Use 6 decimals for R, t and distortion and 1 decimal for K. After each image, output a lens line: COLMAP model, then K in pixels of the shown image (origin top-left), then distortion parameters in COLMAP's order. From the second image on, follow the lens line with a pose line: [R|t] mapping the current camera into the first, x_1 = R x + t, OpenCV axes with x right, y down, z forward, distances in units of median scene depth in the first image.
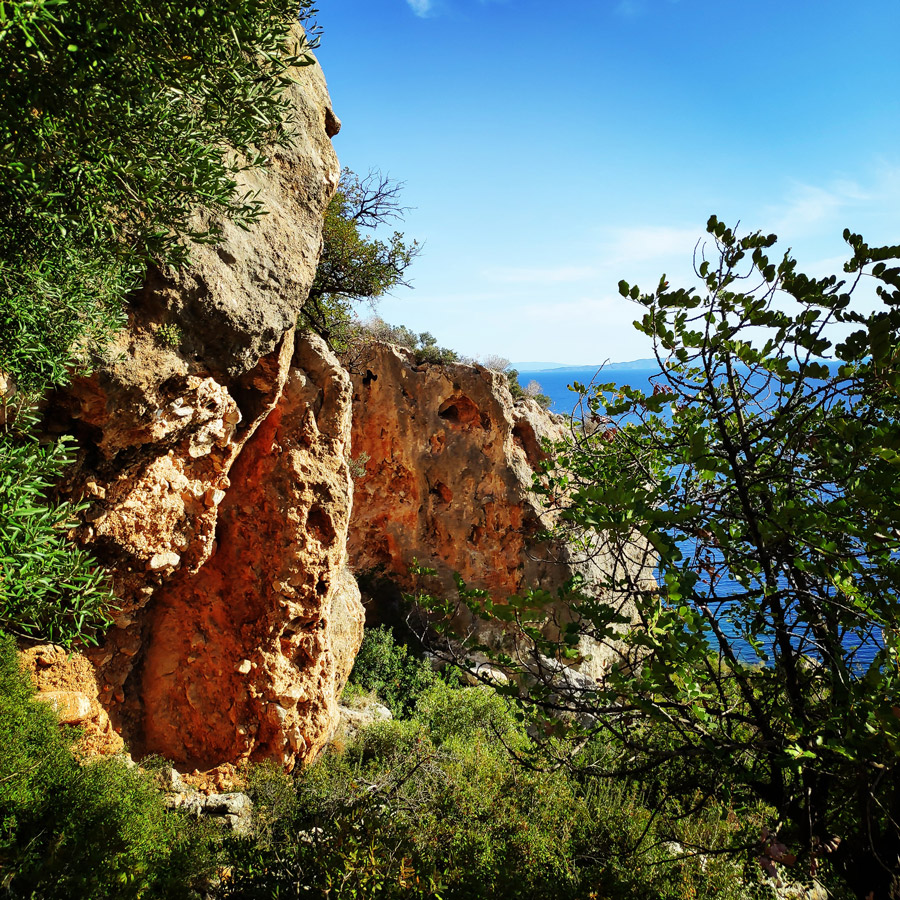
lens RADIAL K [[858.7, 0, 450.0], [0, 858.7, 450.0], [0, 0, 1]] dist [0.060144, -0.111597]
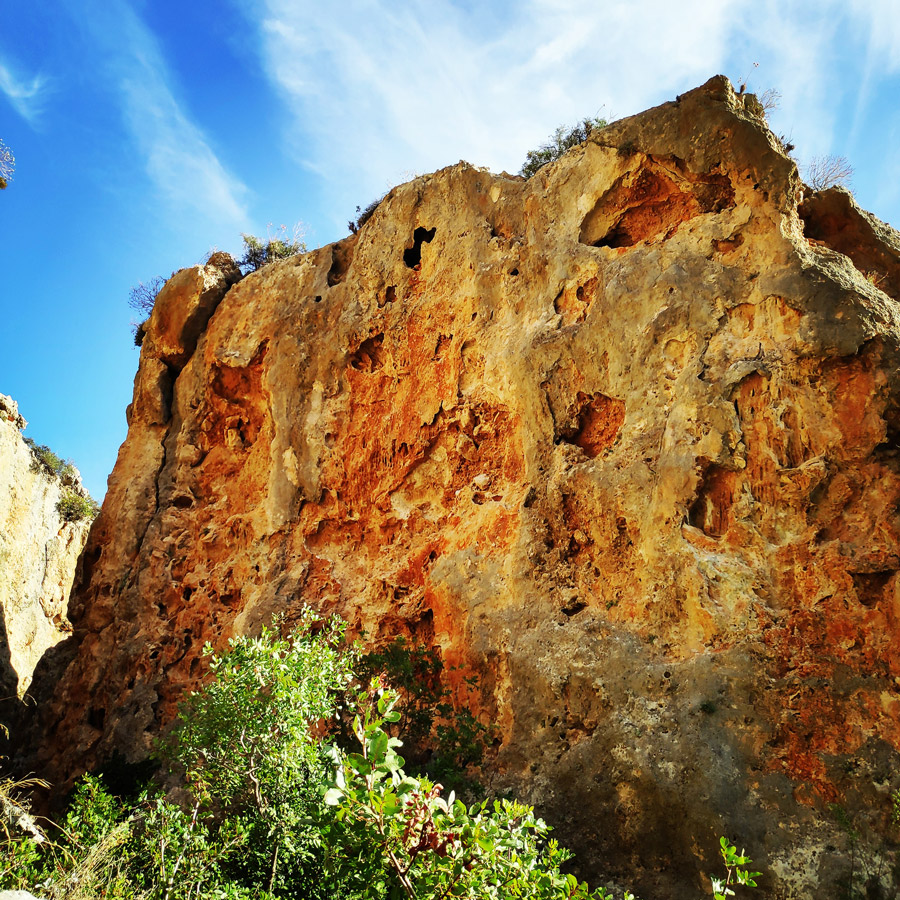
lens RADIAL K [[858.7, 0, 450.0], [0, 858.7, 450.0], [0, 0, 1]] dist [0.060144, -0.111597]
pose [[0.986021, -0.021572, -0.165220, -0.009002], [-0.069919, 0.846492, -0.527791, 0.241437], [0.151243, 0.531964, 0.833150, 0.722274]]
